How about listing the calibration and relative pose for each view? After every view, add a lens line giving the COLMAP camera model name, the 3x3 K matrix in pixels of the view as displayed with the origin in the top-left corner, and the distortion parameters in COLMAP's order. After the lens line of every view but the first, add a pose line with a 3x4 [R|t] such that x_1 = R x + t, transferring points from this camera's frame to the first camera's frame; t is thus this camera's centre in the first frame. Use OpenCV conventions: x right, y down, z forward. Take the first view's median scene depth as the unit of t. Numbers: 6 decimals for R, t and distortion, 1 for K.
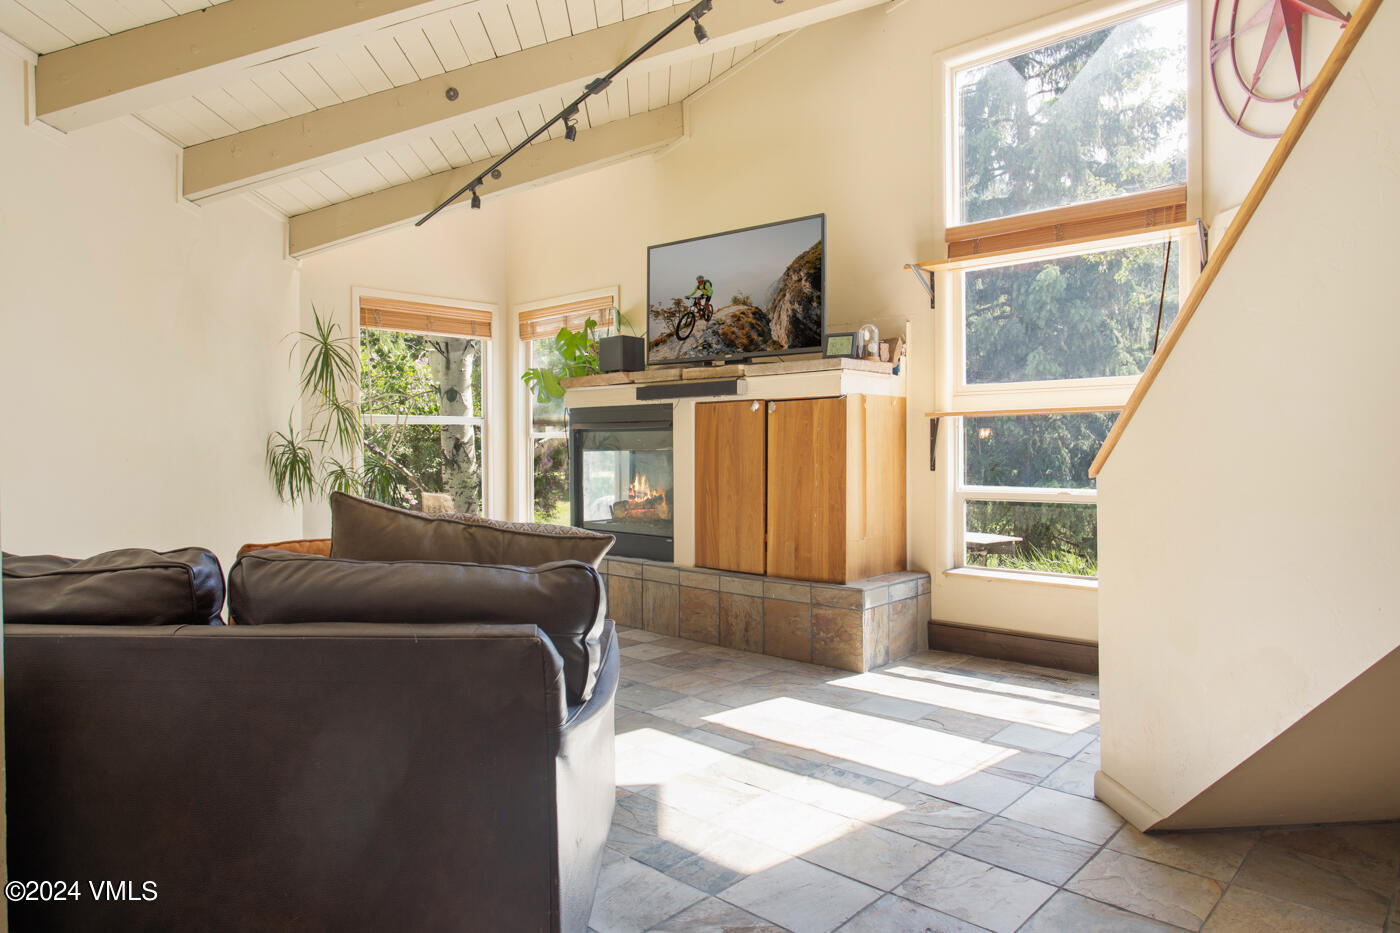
lens RADIAL K [[907.9, 0, 674.2], [0, 907.9, 466.5], [0, 0, 1]] dist [-0.057146, 0.068767]
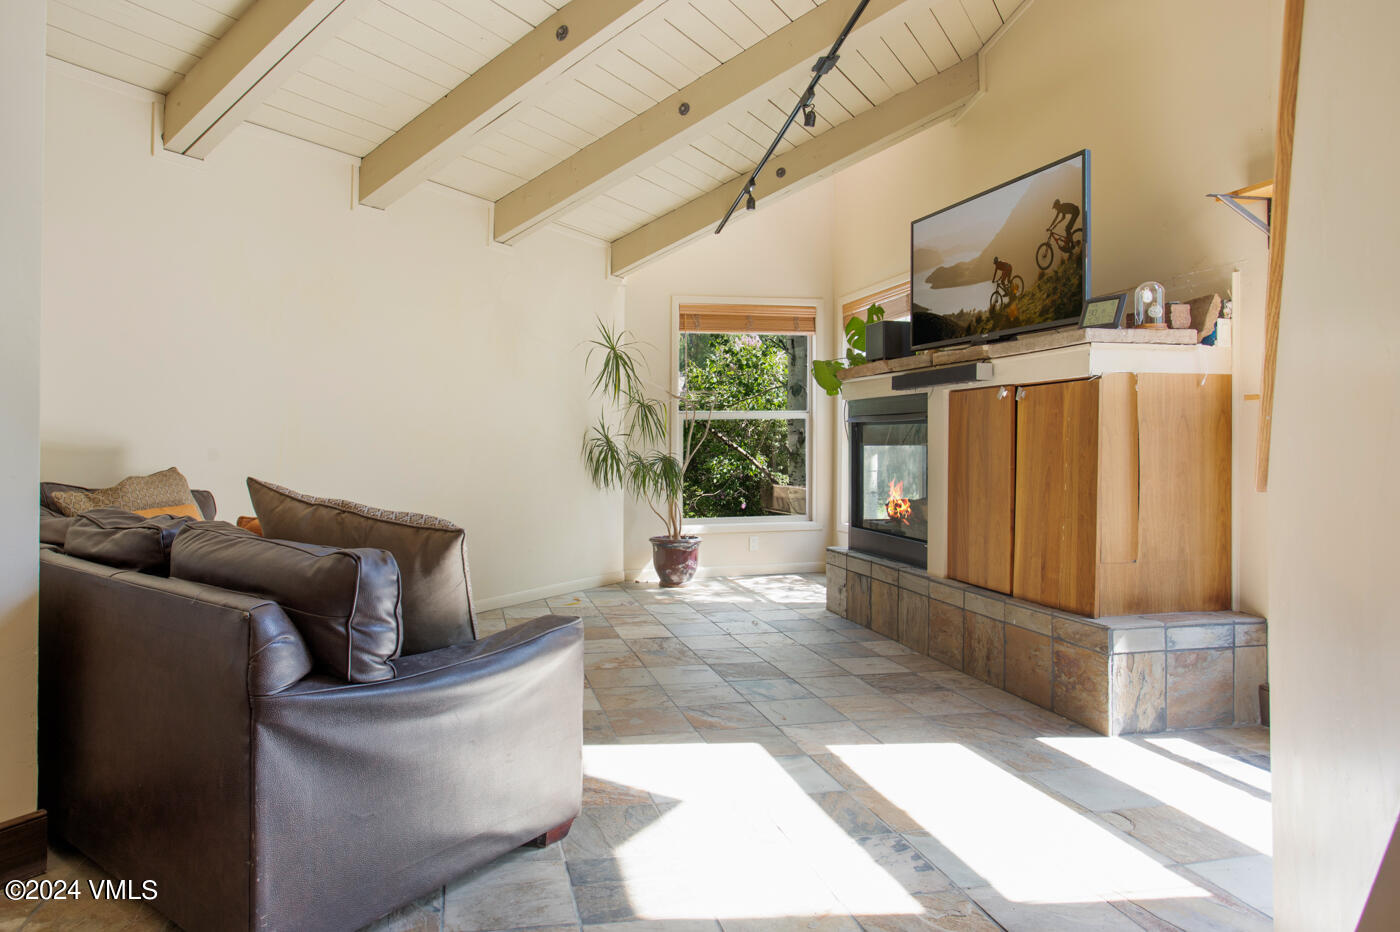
lens RADIAL K [[853.7, 0, 558.4], [0, 853.7, 437.7], [0, 0, 1]] dist [-0.061916, 0.025069]
pose [[0.778782, -0.000118, -0.627295, 0.260370], [-0.015249, 0.999701, -0.019120, -0.004010], [0.627110, 0.024456, 0.778547, 0.137613]]
